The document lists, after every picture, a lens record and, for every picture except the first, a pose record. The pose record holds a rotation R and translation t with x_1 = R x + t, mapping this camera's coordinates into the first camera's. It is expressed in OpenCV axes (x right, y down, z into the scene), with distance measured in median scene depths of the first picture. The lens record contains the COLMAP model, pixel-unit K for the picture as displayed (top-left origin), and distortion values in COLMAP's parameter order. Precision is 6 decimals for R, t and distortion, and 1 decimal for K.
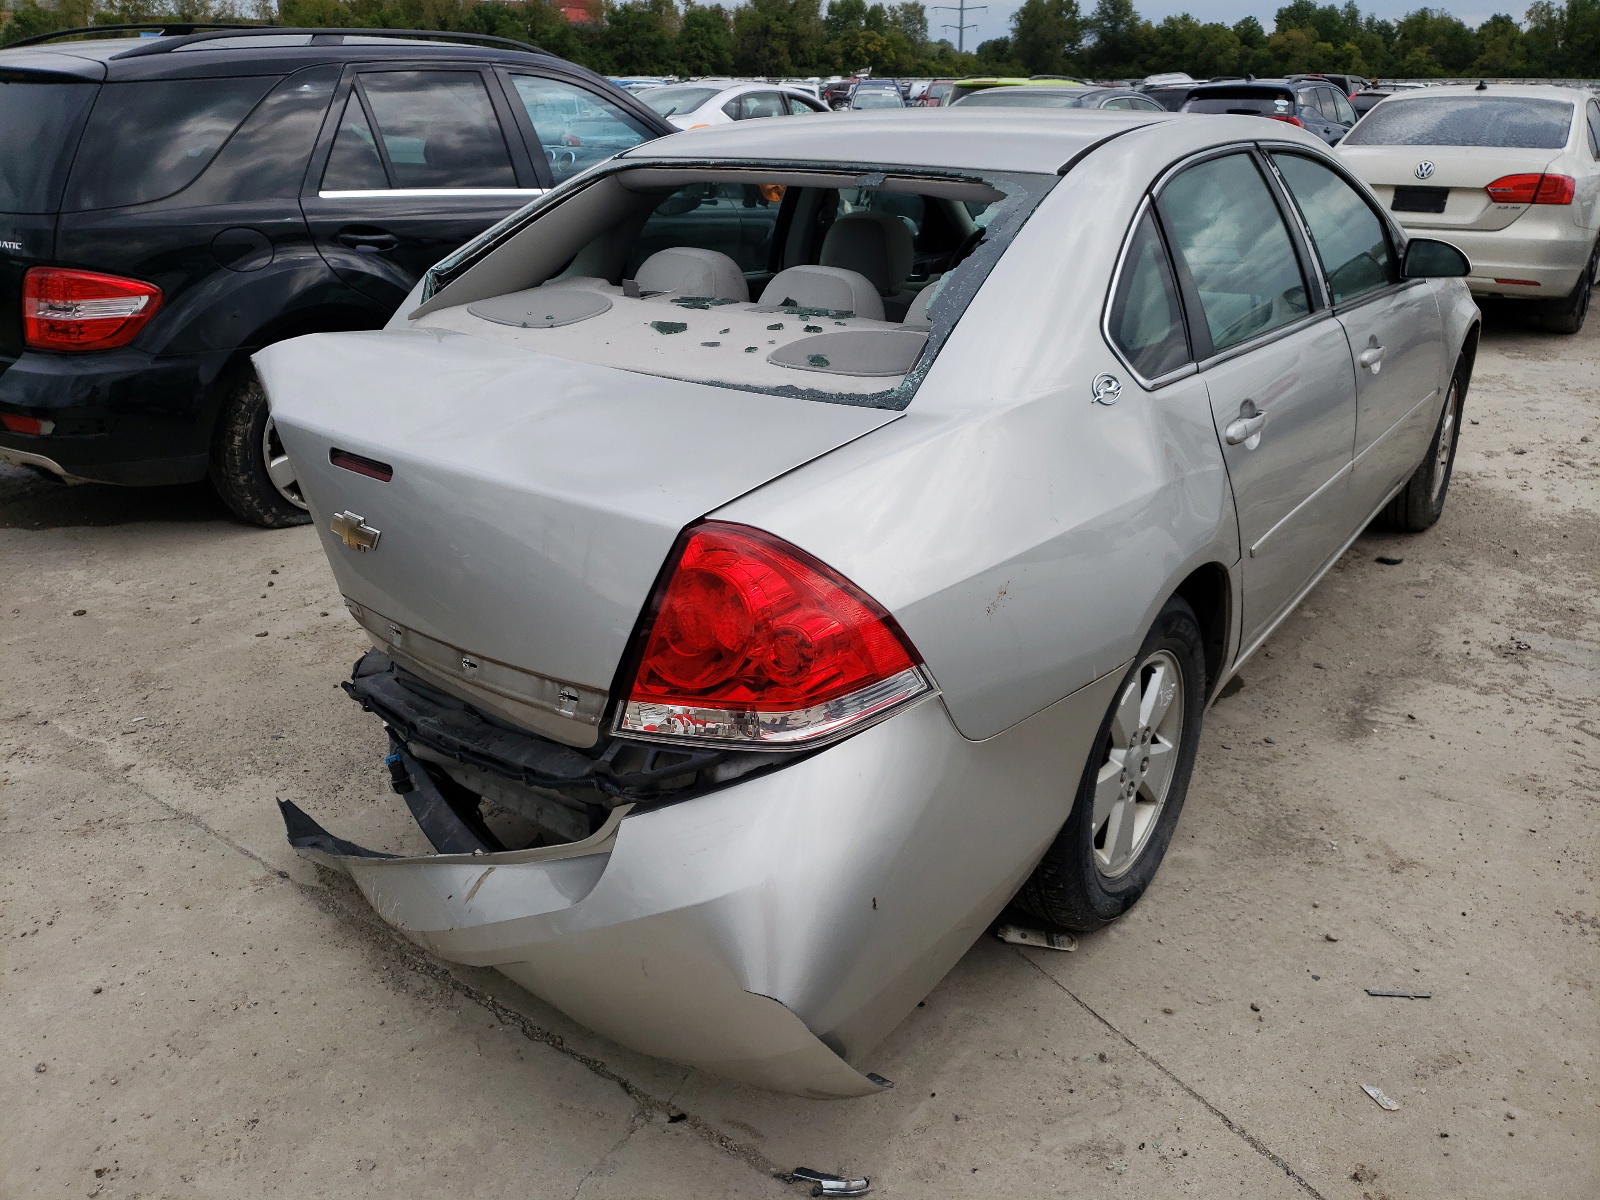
lens RADIAL K [[1251.0, 0, 790.5], [0, 1251.0, 600.0], [0, 0, 1]] dist [0.008652, -0.010517]
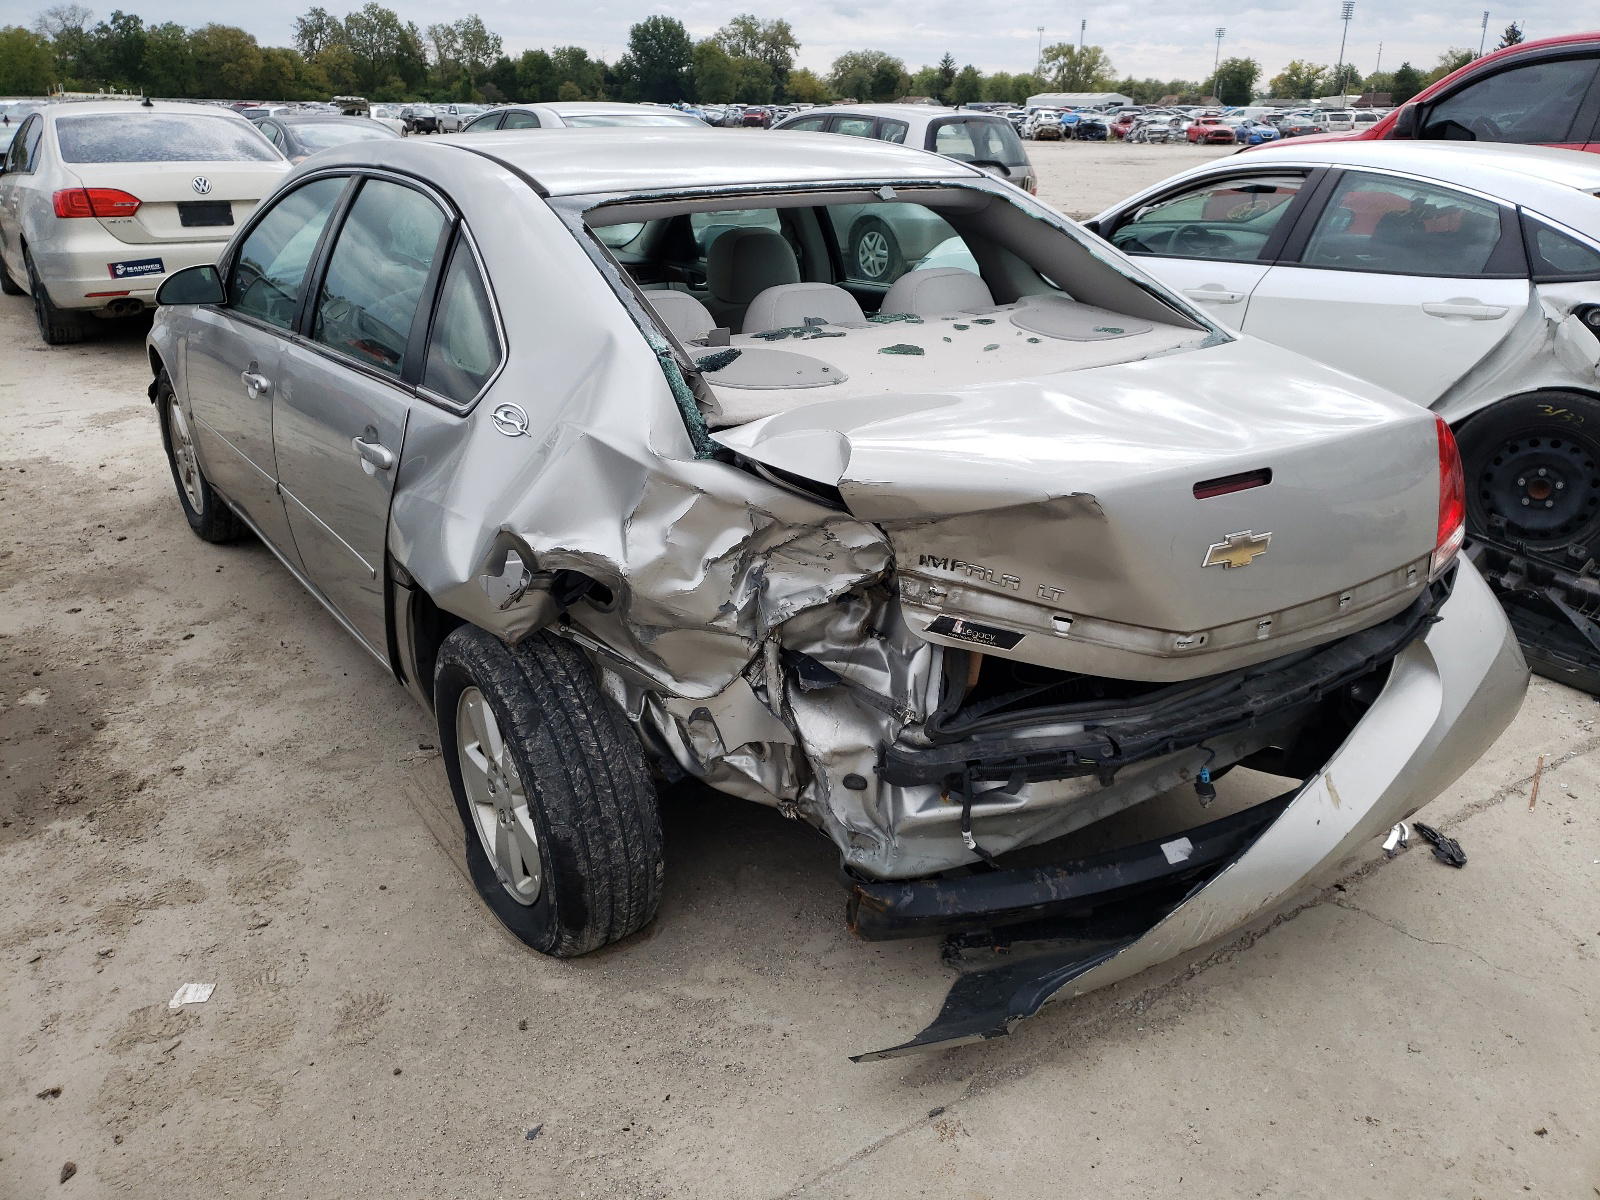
lens RADIAL K [[1251.0, 0, 811.4], [0, 1251.0, 593.8], [0, 0, 1]] dist [0.008652, -0.010517]
pose [[0.312077, -0.347245, 0.884324, -1.032790], [0.362886, 0.903804, 0.226832, -0.285582], [-0.878022, 0.250120, 0.408066, 0.684615]]
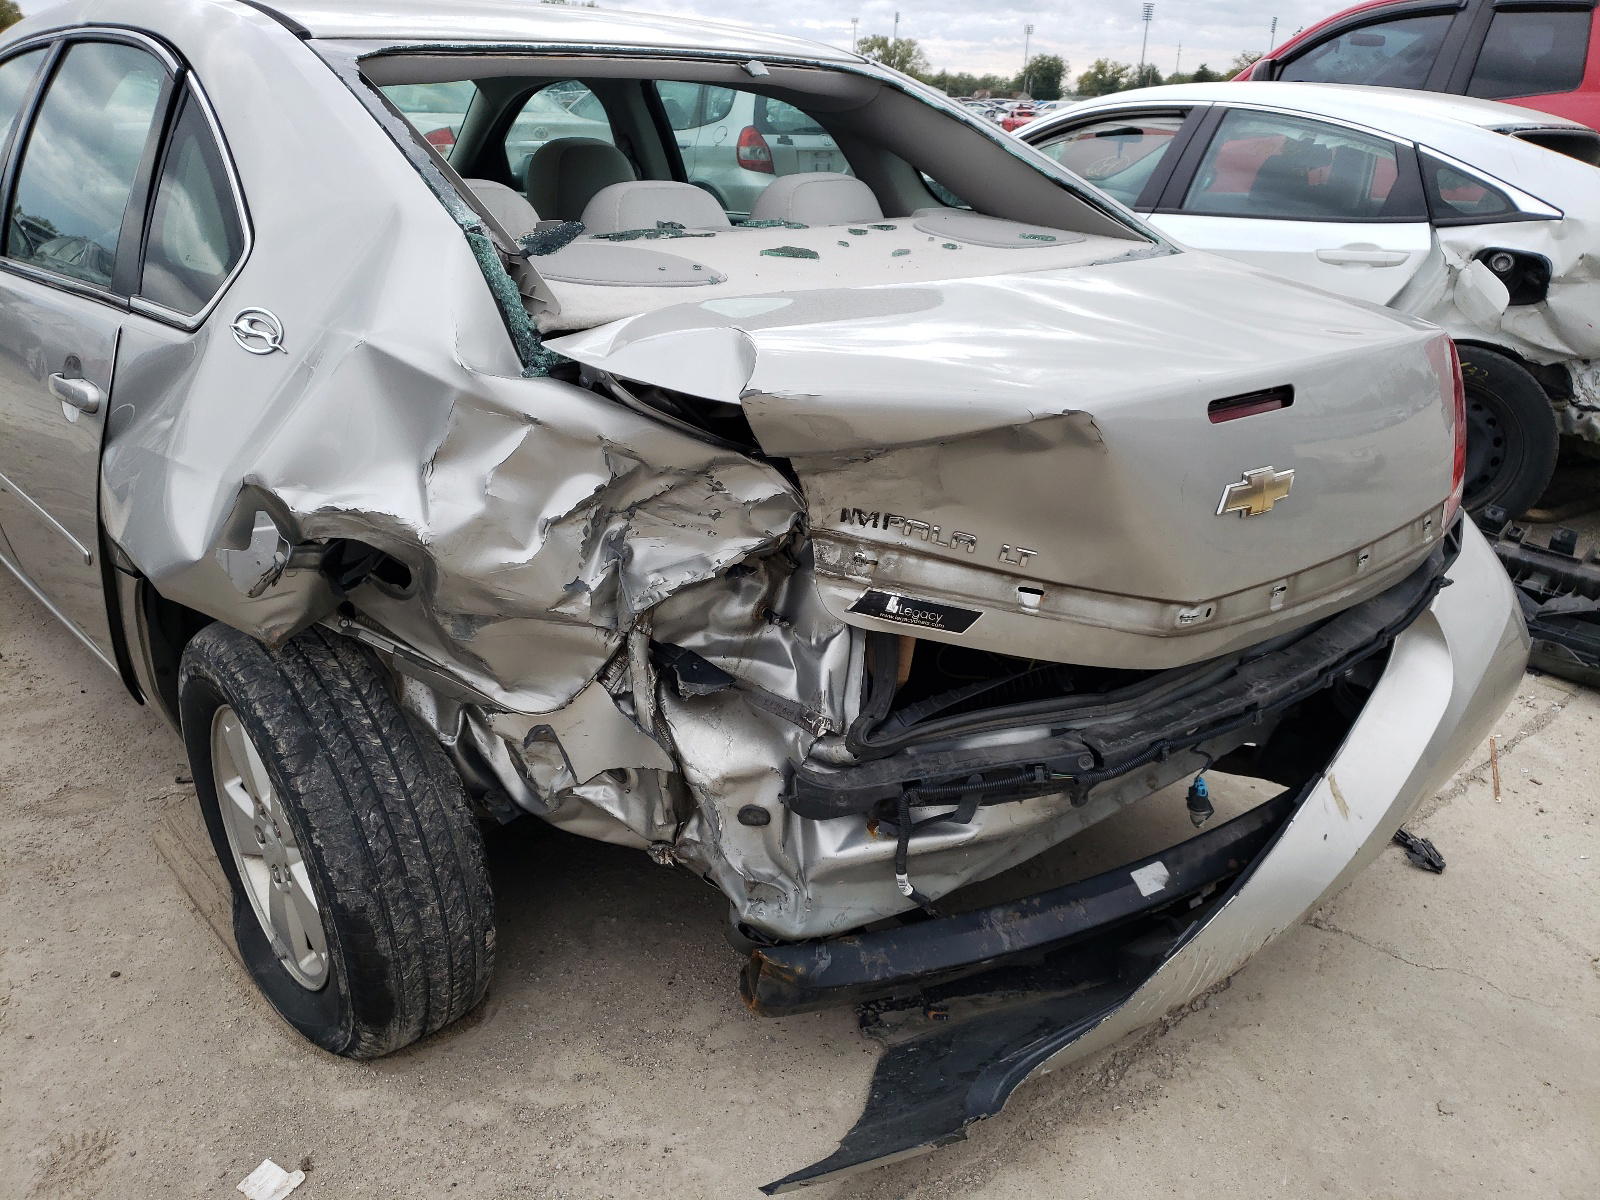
lens RADIAL K [[1251.0, 0, 799.9], [0, 1251.0, 616.9], [0, 0, 1]] dist [0.008652, -0.010517]
pose [[0.188807, -0.374573, 0.907770, -0.855791], [0.352545, 0.888627, 0.293348, -0.236163], [-0.916550, 0.264644, 0.299833, 0.795704]]
